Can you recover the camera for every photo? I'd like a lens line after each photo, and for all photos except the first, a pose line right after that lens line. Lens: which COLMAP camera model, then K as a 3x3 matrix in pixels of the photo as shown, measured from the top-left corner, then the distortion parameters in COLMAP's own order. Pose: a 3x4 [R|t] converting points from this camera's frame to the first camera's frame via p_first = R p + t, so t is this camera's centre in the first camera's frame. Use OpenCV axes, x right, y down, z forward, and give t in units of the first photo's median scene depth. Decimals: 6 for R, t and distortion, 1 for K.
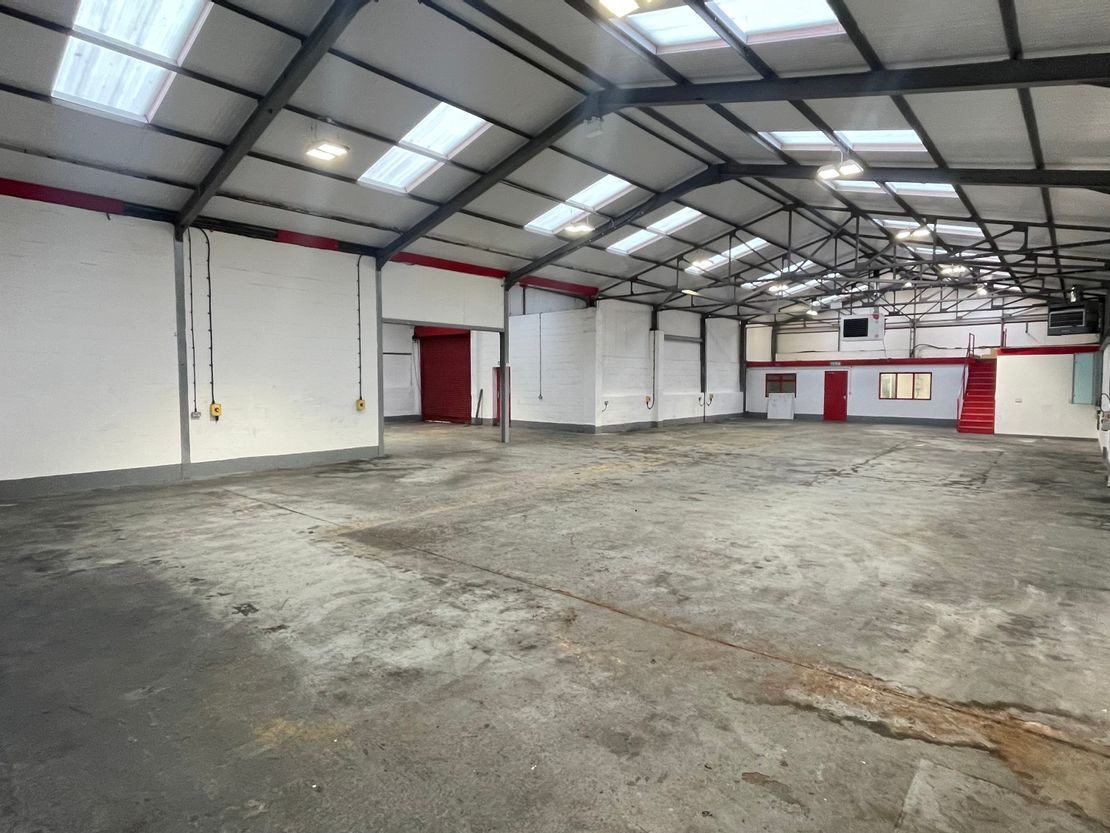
lens RADIAL K [[596.8, 0, 555.0], [0, 596.8, 416.5], [0, 0, 1]] dist [-0.000556, 0.000033]
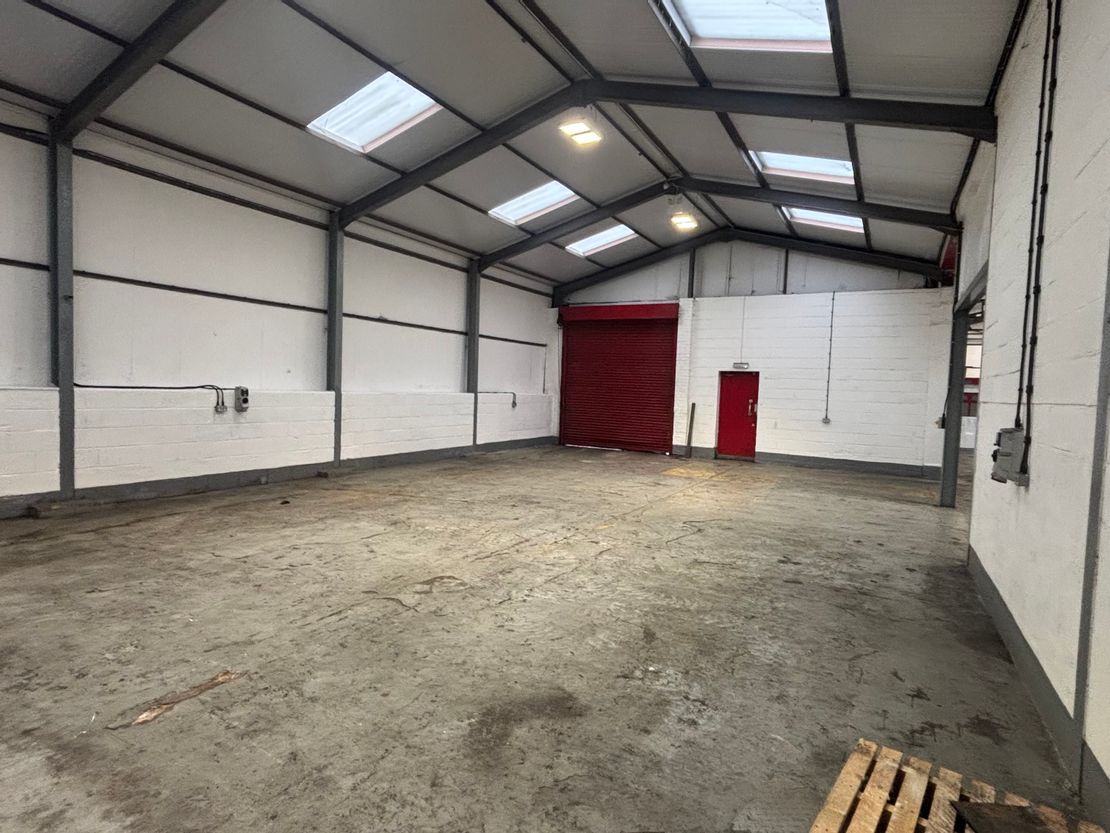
lens RADIAL K [[472.3, 0, 555.0], [0, 472.3, 416.5], [0, 0, 1]] dist [0.001048, -0.016424]
pose [[0.947486, 0.016044, 0.319393, -0.203219], [-0.023270, 0.999552, 0.018821, -0.017451], [-0.318948, -0.025265, 0.947435, 0.262943]]
